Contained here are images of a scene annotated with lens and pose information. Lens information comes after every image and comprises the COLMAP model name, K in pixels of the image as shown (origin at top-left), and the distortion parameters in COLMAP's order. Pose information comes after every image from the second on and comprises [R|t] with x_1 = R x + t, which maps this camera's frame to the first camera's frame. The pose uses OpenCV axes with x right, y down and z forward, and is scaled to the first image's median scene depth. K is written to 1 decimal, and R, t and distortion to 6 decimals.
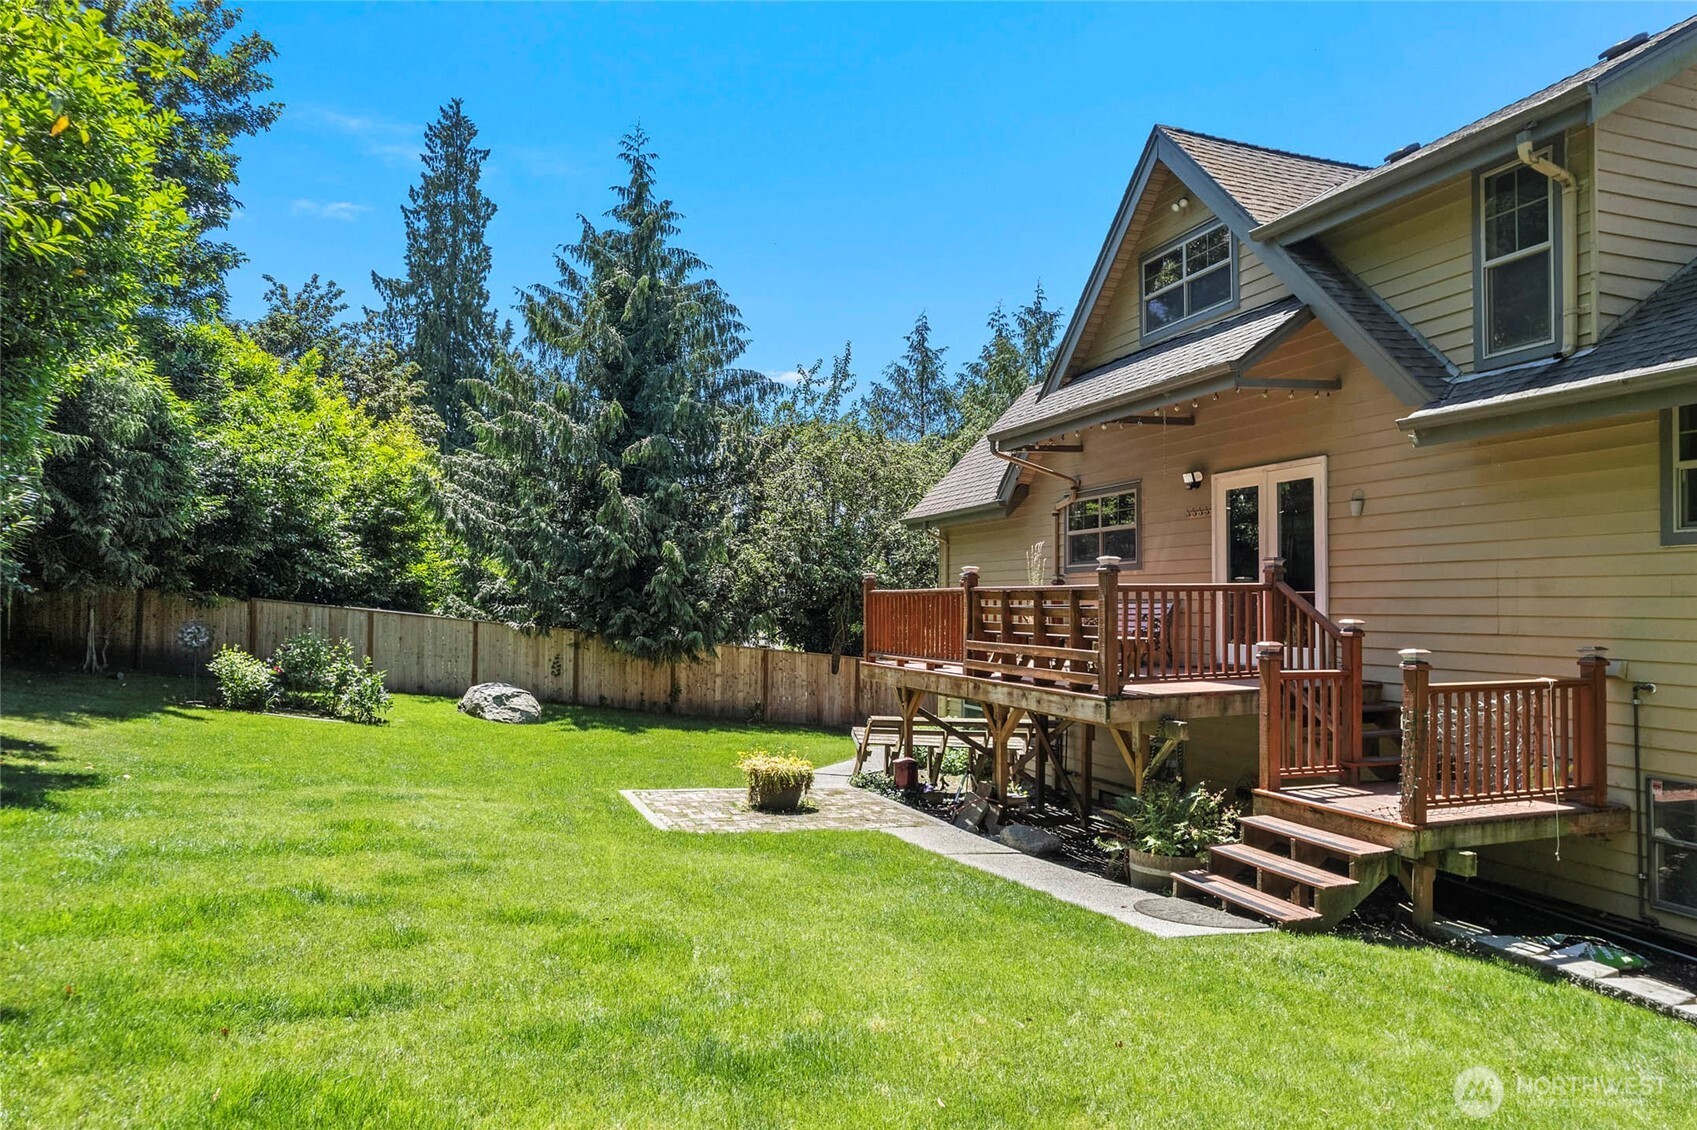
lens RADIAL K [[1074.1, 0, 856.0], [0, 1074.1, 576.4], [0, 0, 1]] dist [-0.054010, 0.042531]
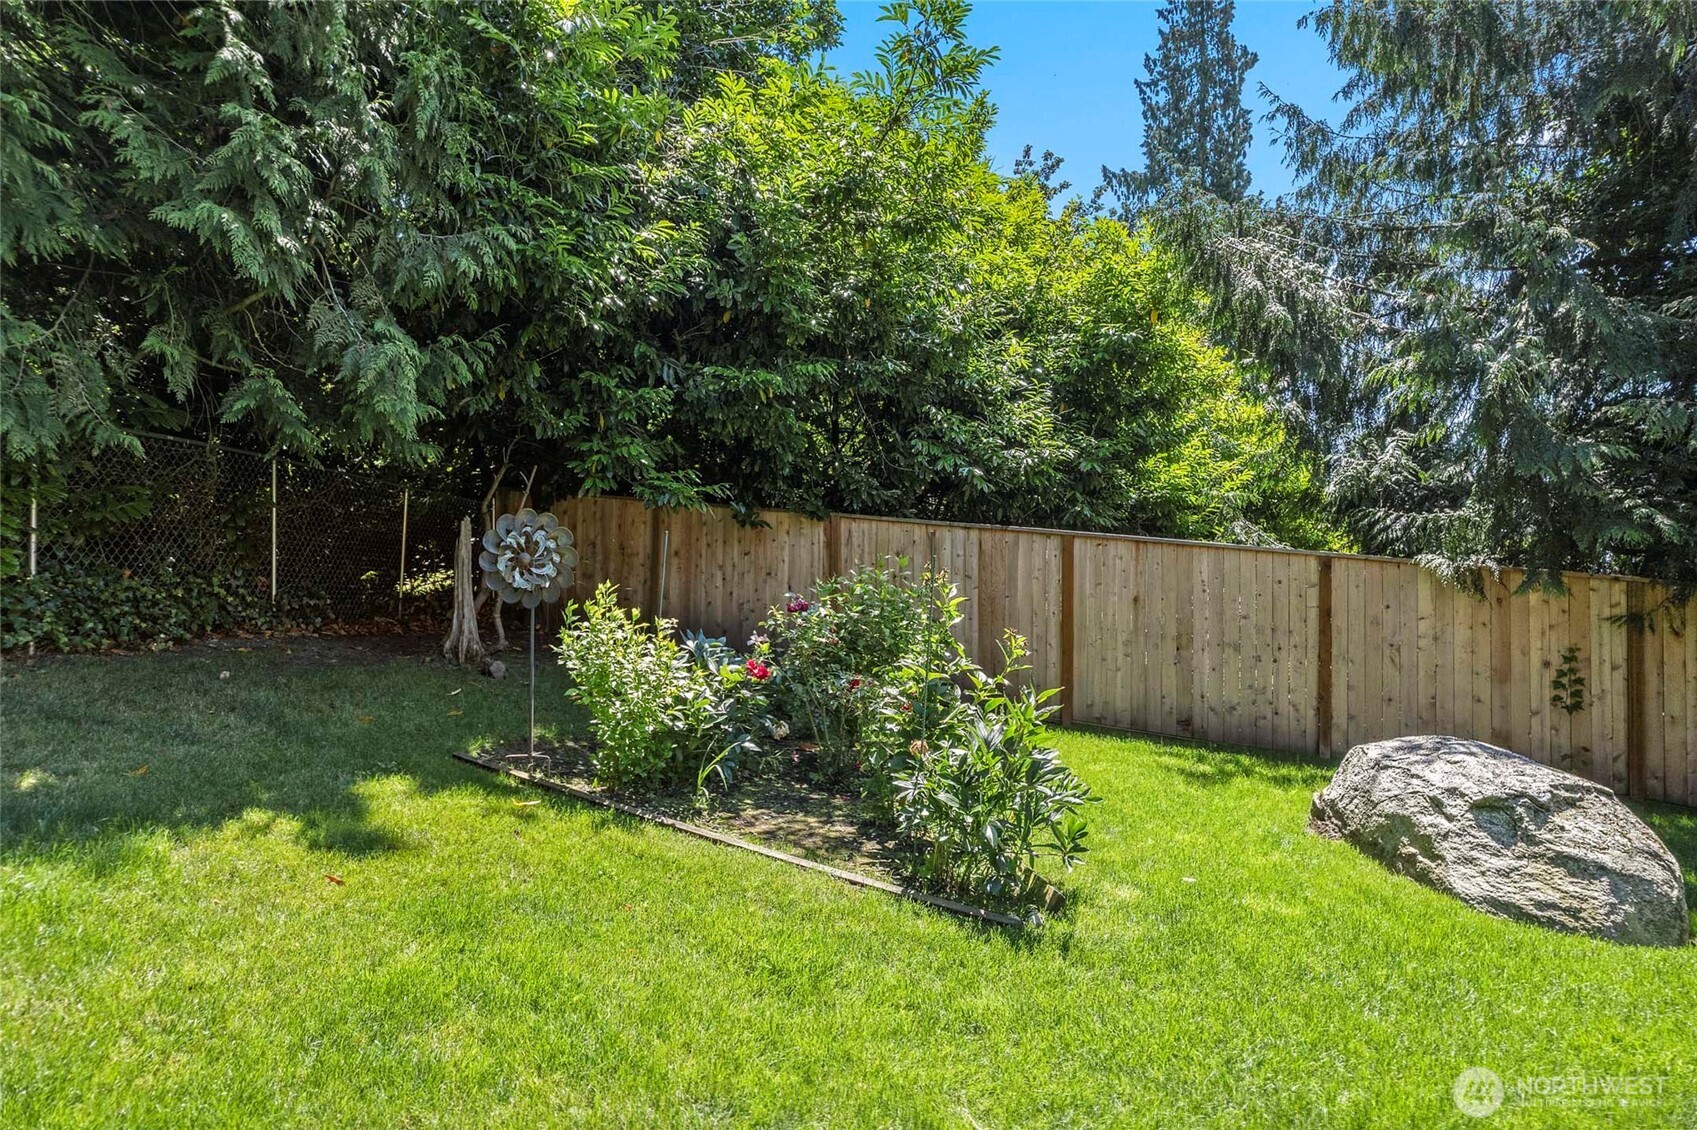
lens RADIAL K [[1074.1, 0, 856.0], [0, 1074.1, 576.4], [0, 0, 1]] dist [-0.054010, 0.042531]
pose [[0.781278, -0.017781, -0.623930, -0.249350], [0.016560, 0.999833, -0.007757, 0.049375], [0.623964, -0.004272, 0.781441, 0.598397]]
